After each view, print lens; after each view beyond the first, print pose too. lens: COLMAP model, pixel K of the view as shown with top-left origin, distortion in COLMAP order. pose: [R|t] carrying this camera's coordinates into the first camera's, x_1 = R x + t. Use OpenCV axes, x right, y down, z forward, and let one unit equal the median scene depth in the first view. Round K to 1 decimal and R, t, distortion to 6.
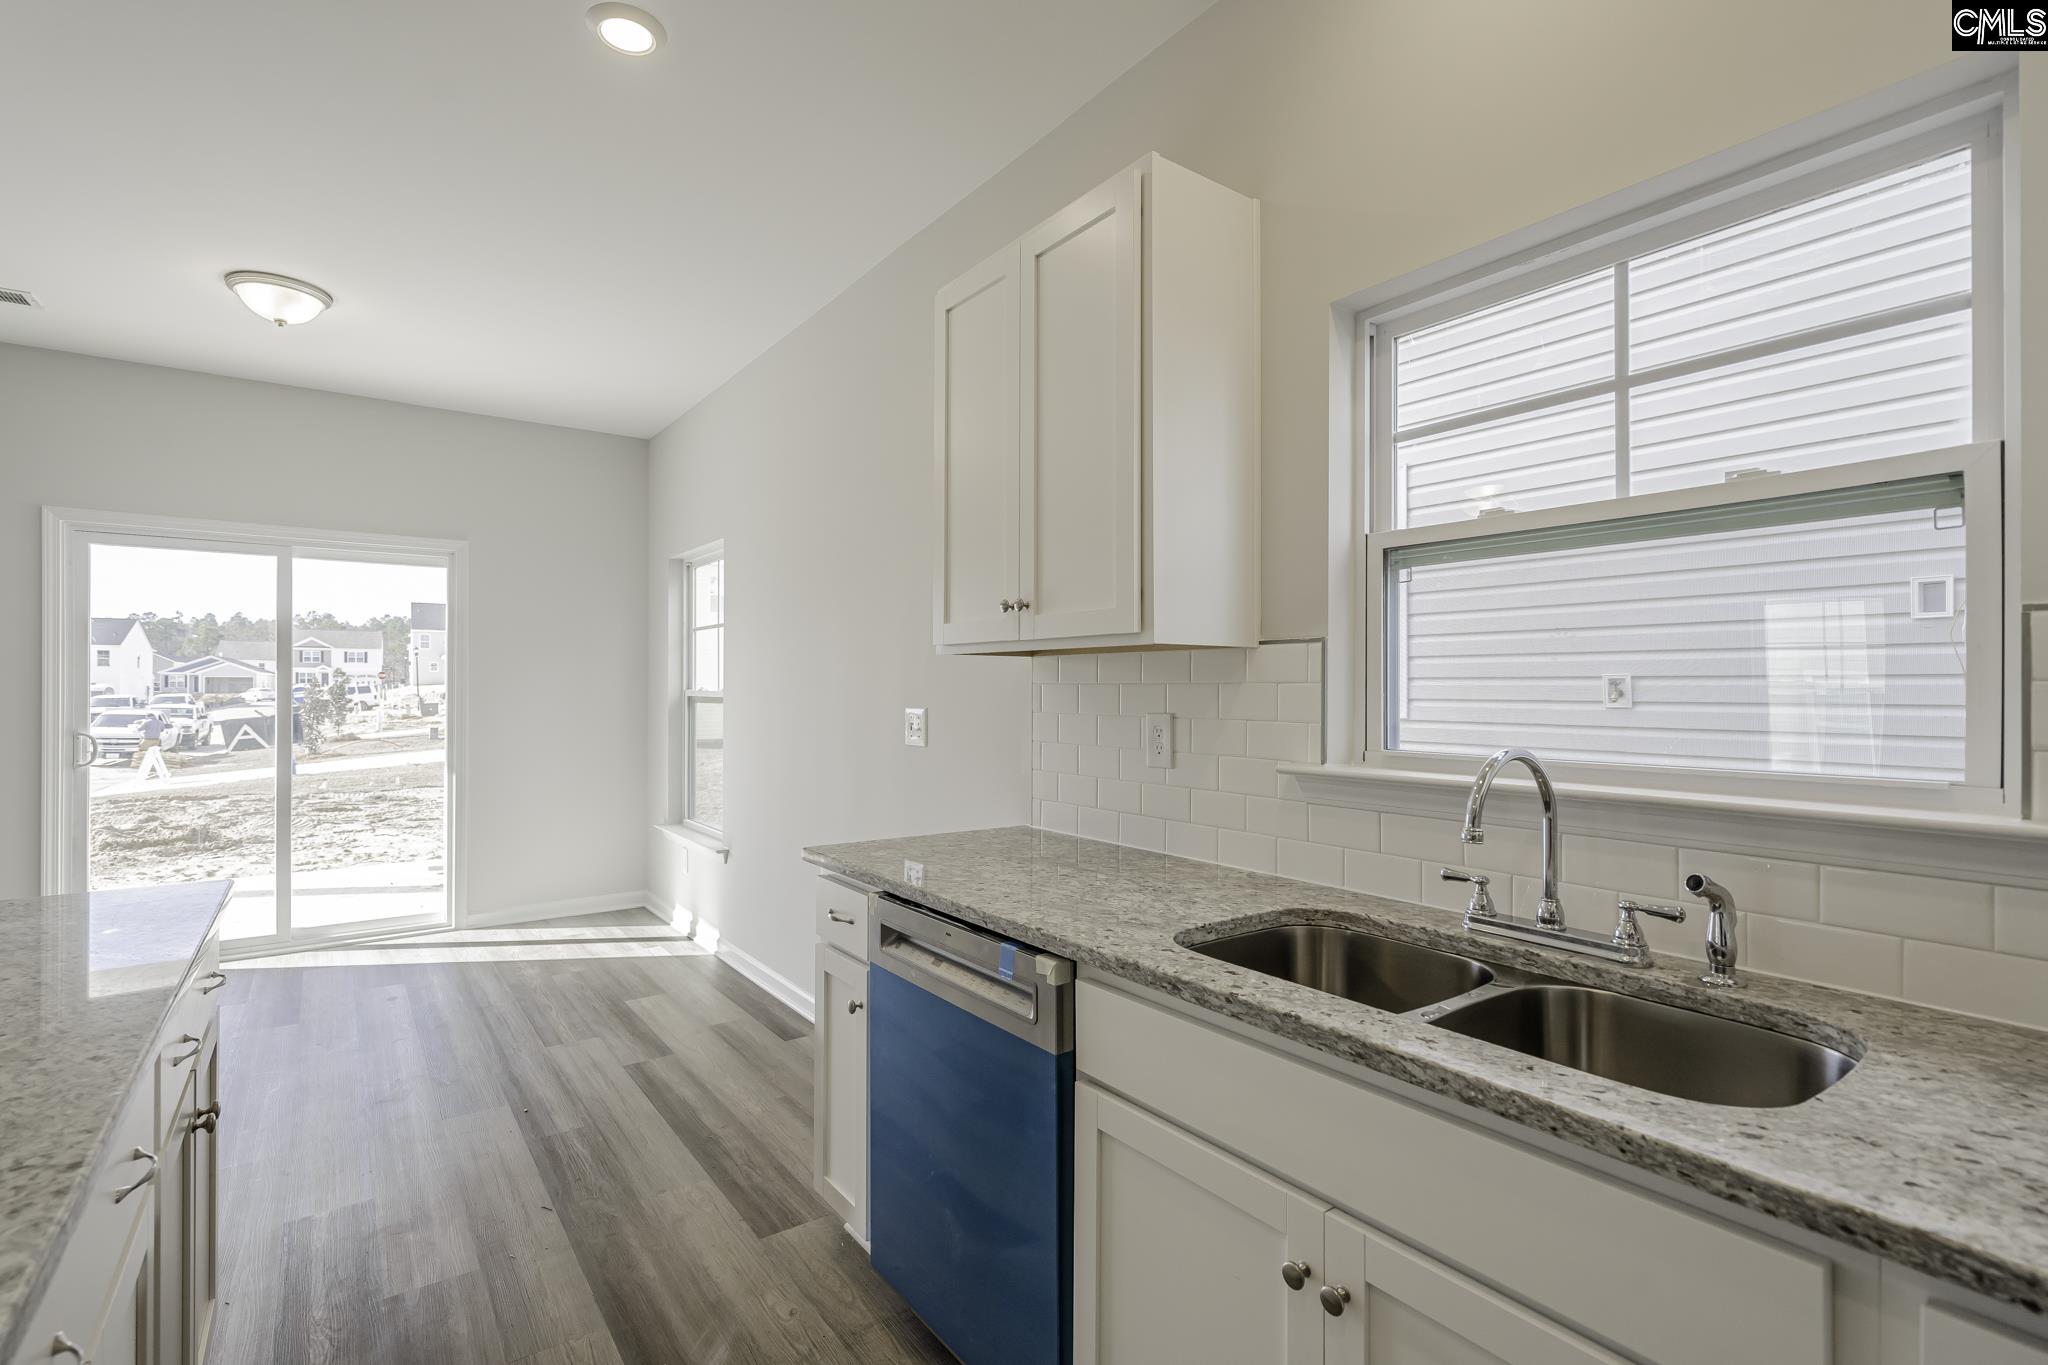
lens RADIAL K [[934.6, 0, 1014.3], [0, 934.6, 685.9], [0, 0, 1]] dist [-0.003259, 0.001888]
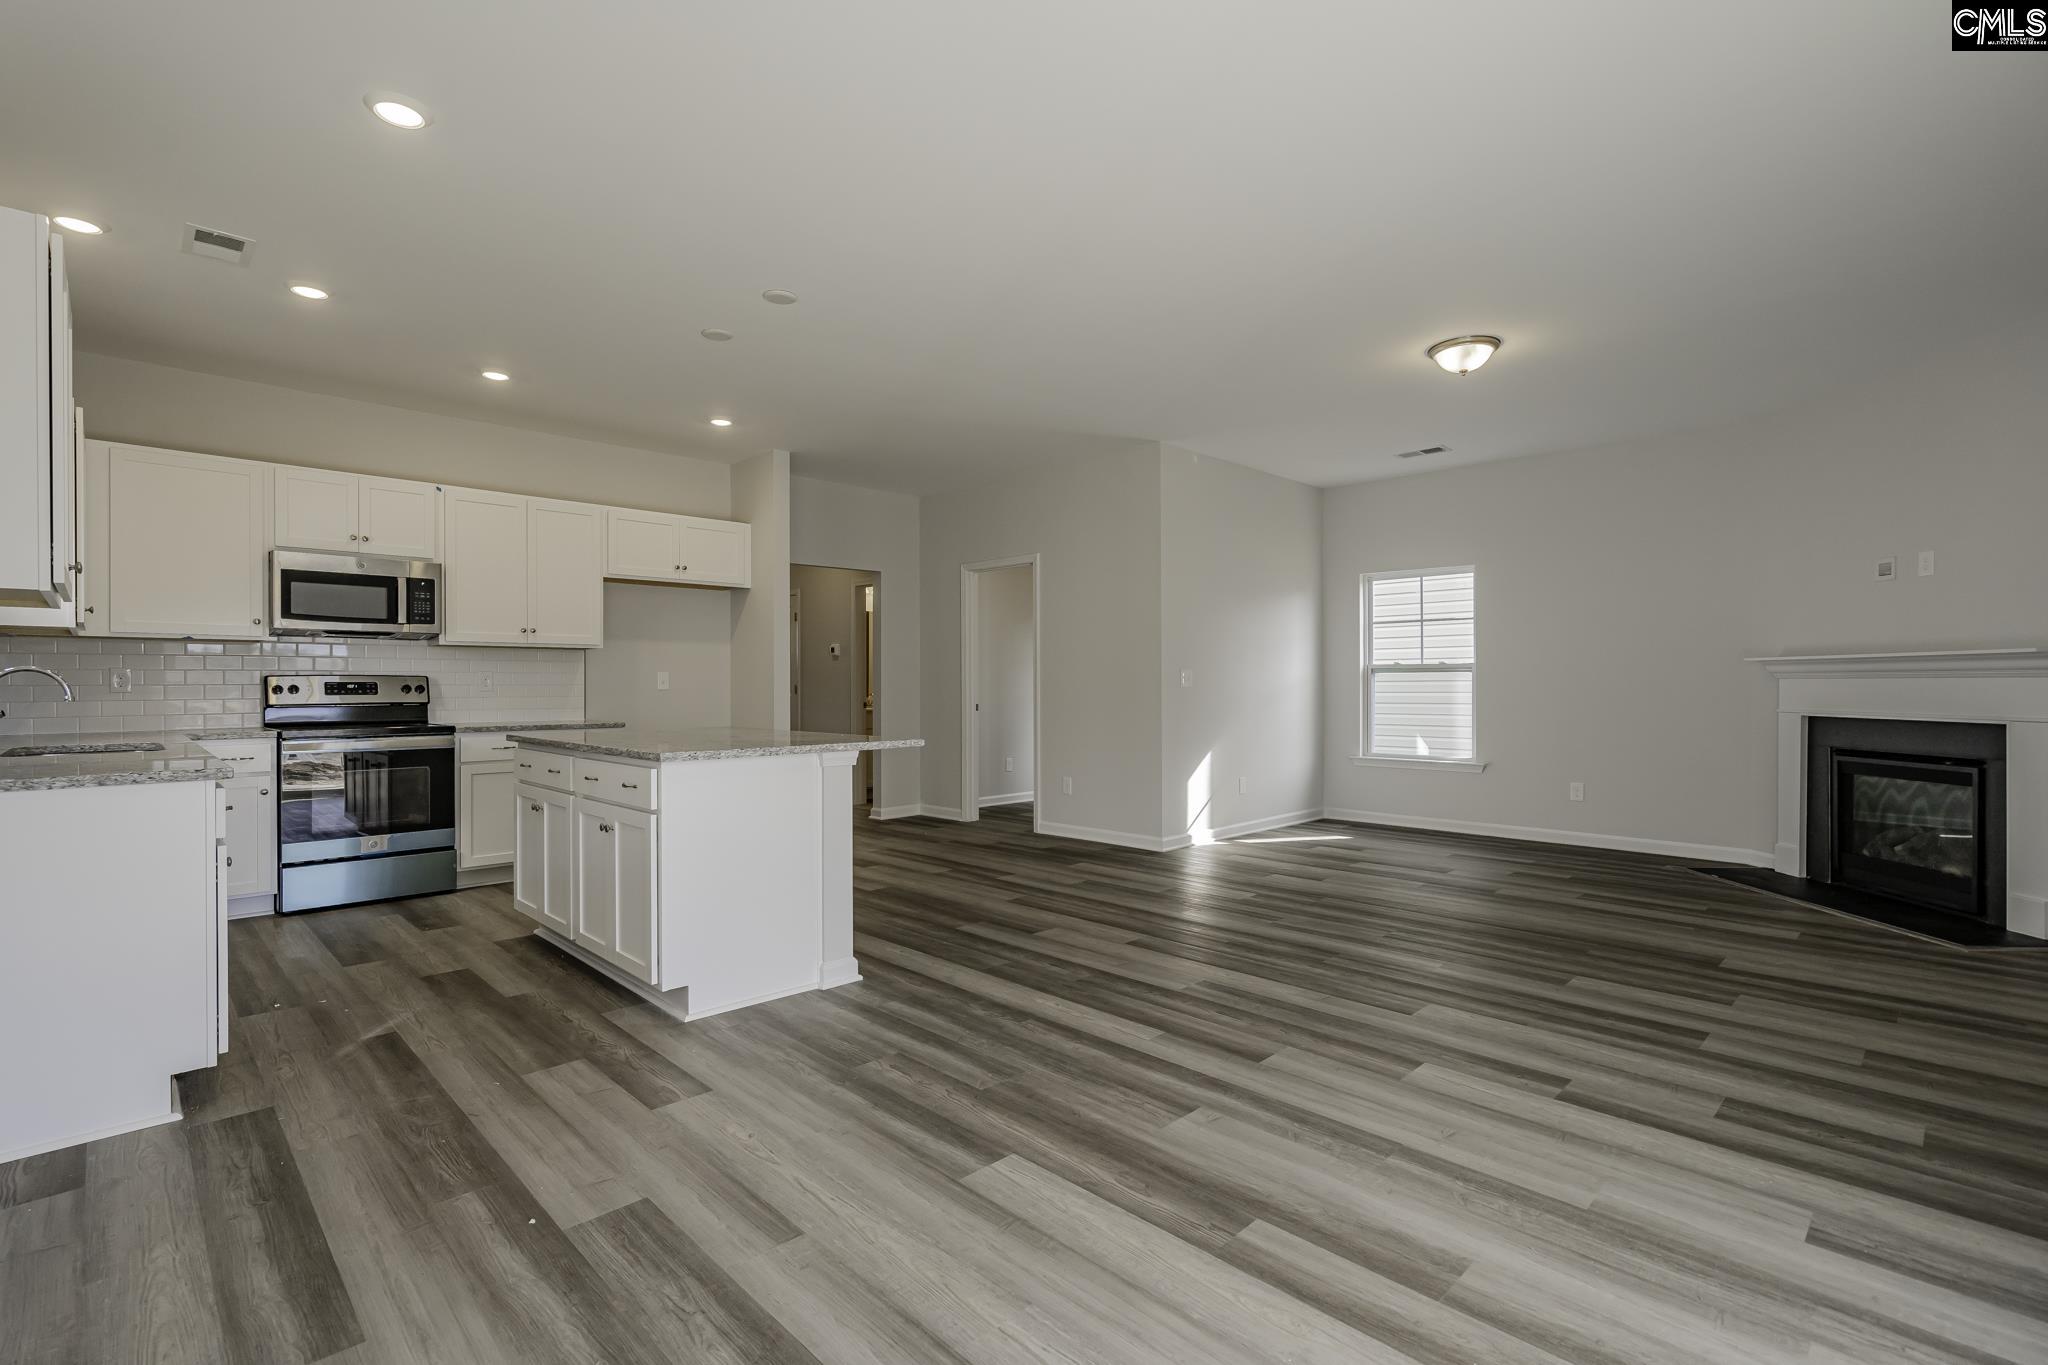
lens RADIAL K [[934.6, 0, 1004.6], [0, 934.6, 682.9], [0, 0, 1]] dist [-0.003259, 0.001888]
pose [[-0.991454, 0.000252, -0.130456, -1.244990], [0.000870, 0.999989, -0.004684, 0.090825], [0.130453, -0.004757, -0.991443, 2.765503]]
